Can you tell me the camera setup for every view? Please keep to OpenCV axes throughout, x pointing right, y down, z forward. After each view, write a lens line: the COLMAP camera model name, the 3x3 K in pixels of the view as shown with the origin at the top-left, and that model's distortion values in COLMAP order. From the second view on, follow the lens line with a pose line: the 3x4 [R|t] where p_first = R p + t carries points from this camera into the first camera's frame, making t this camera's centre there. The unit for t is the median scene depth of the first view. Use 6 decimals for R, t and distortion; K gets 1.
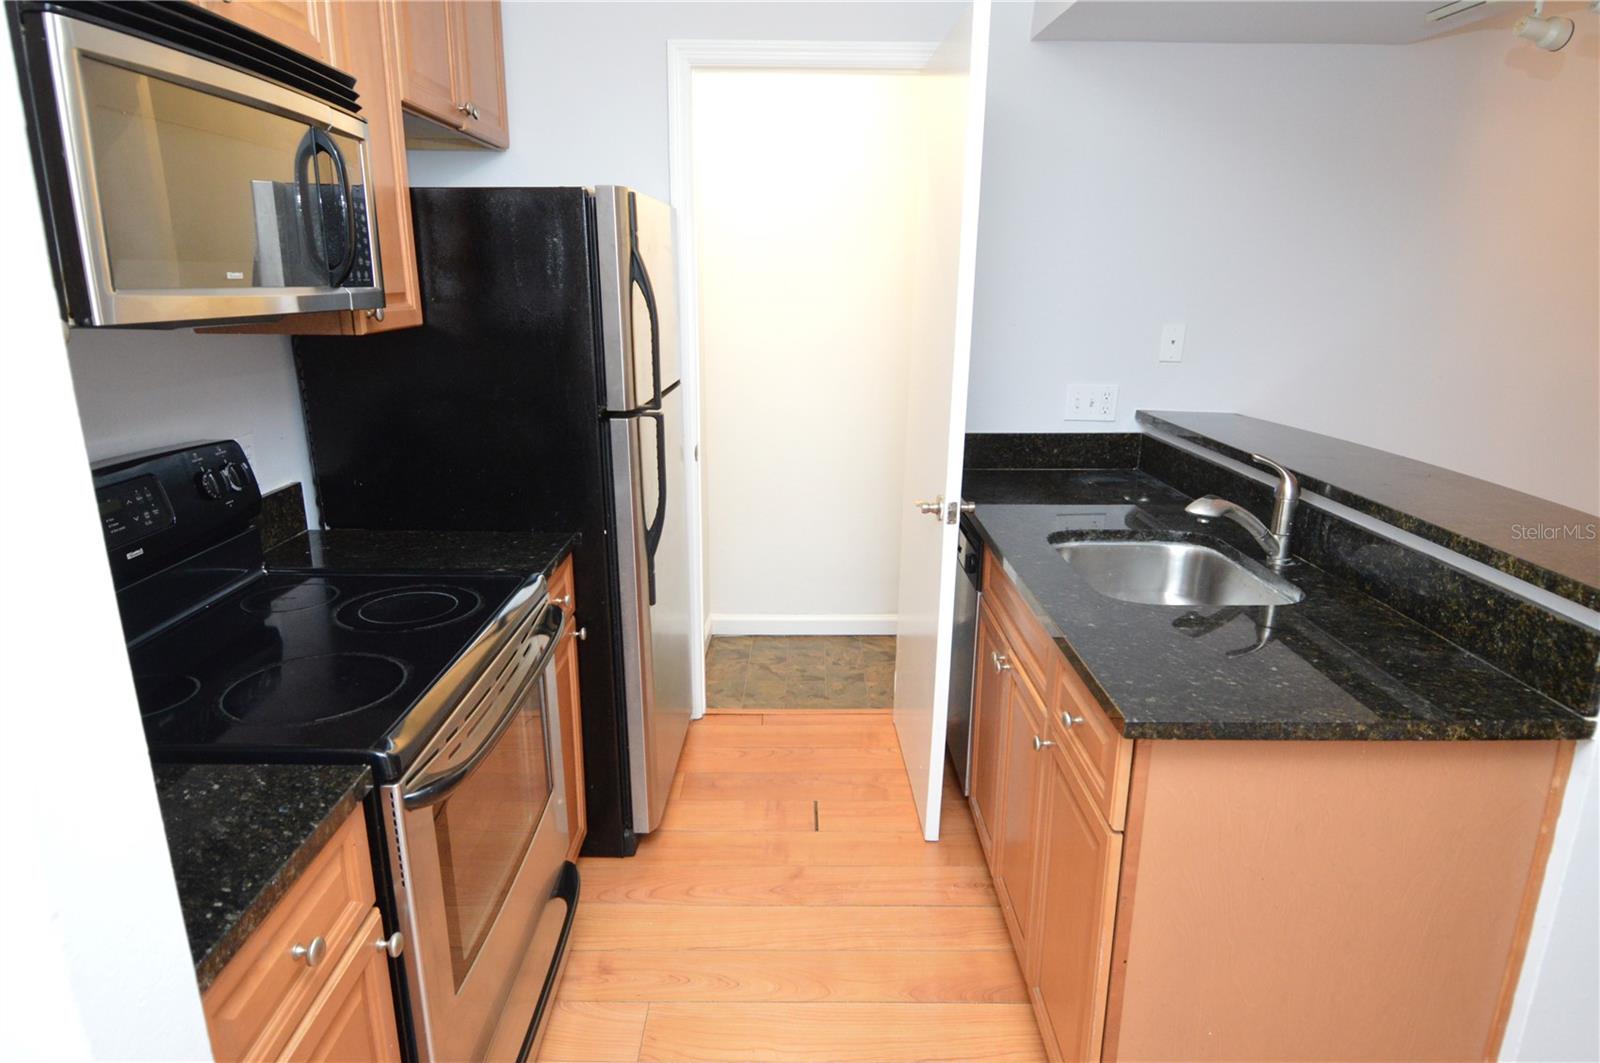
lens RADIAL K [[914.7, 0, 785.7], [0, 914.7, 541.5], [0, 0, 1]] dist [0.014855, -0.026772]
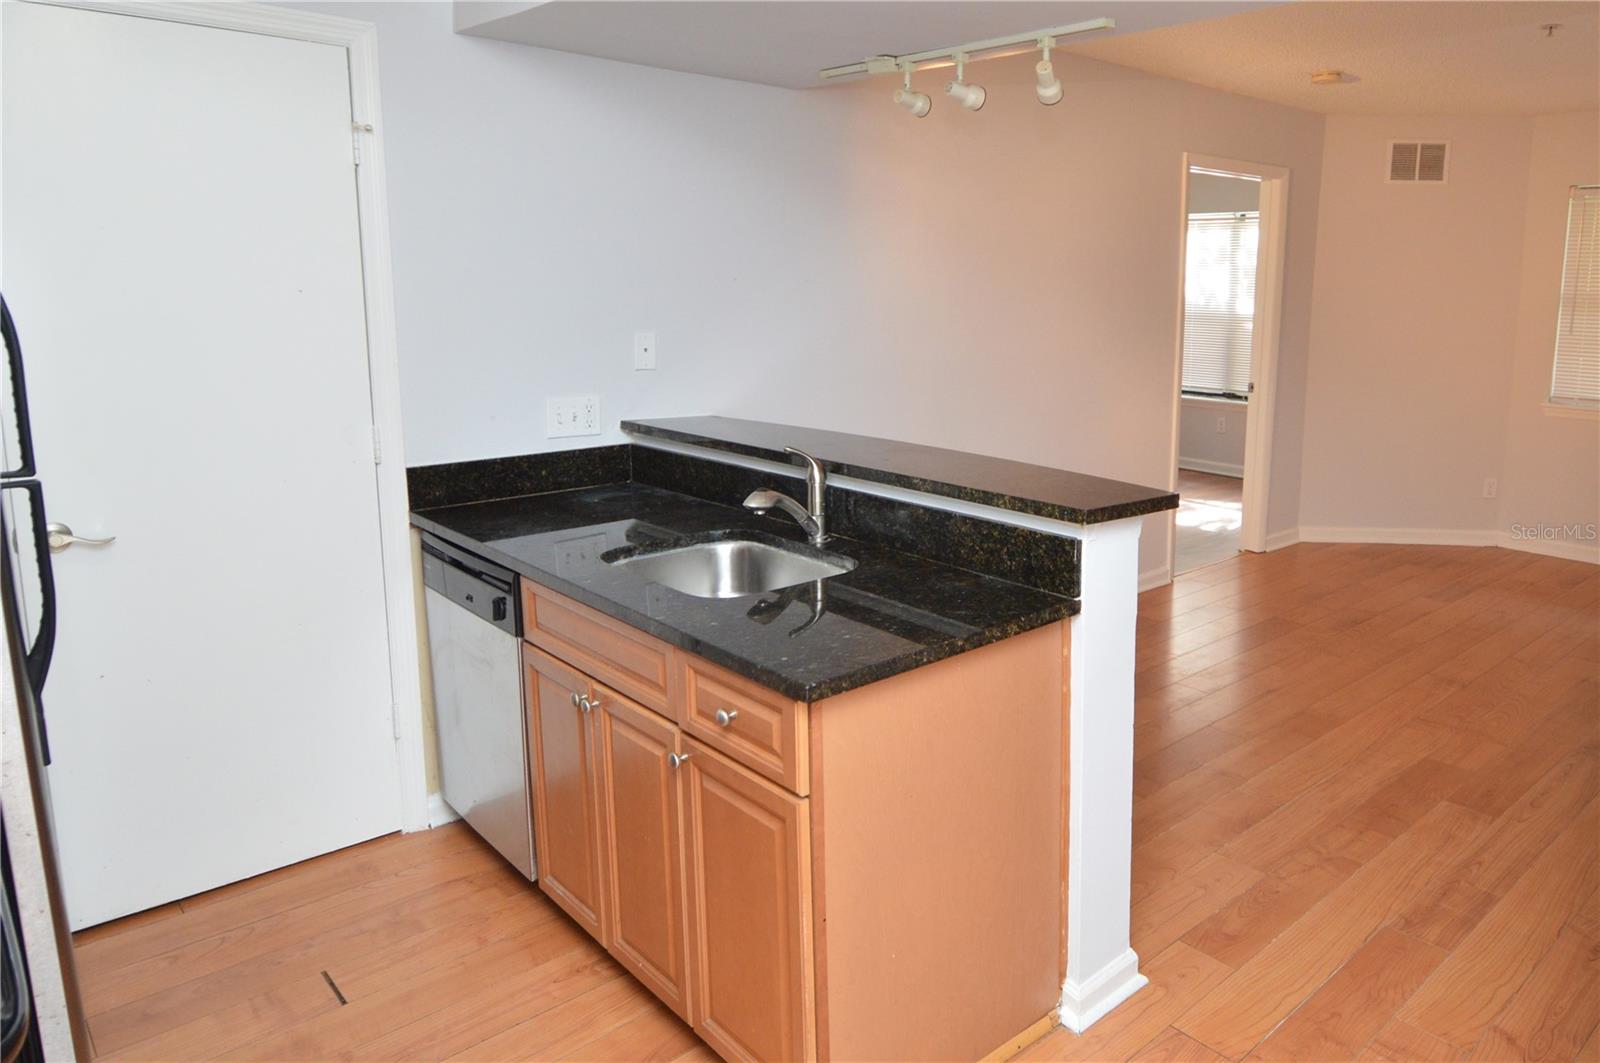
lens RADIAL K [[1077.5, 0, 967.6], [0, 1077.5, 461.5], [0, 0, 1]] dist [-0.009242, -0.007618]
pose [[0.698488, -0.111980, 0.706806, -0.251172], [0.189319, 0.981407, -0.031606, 0.004309], [-0.690125, 0.155888, 0.706701, -0.061505]]
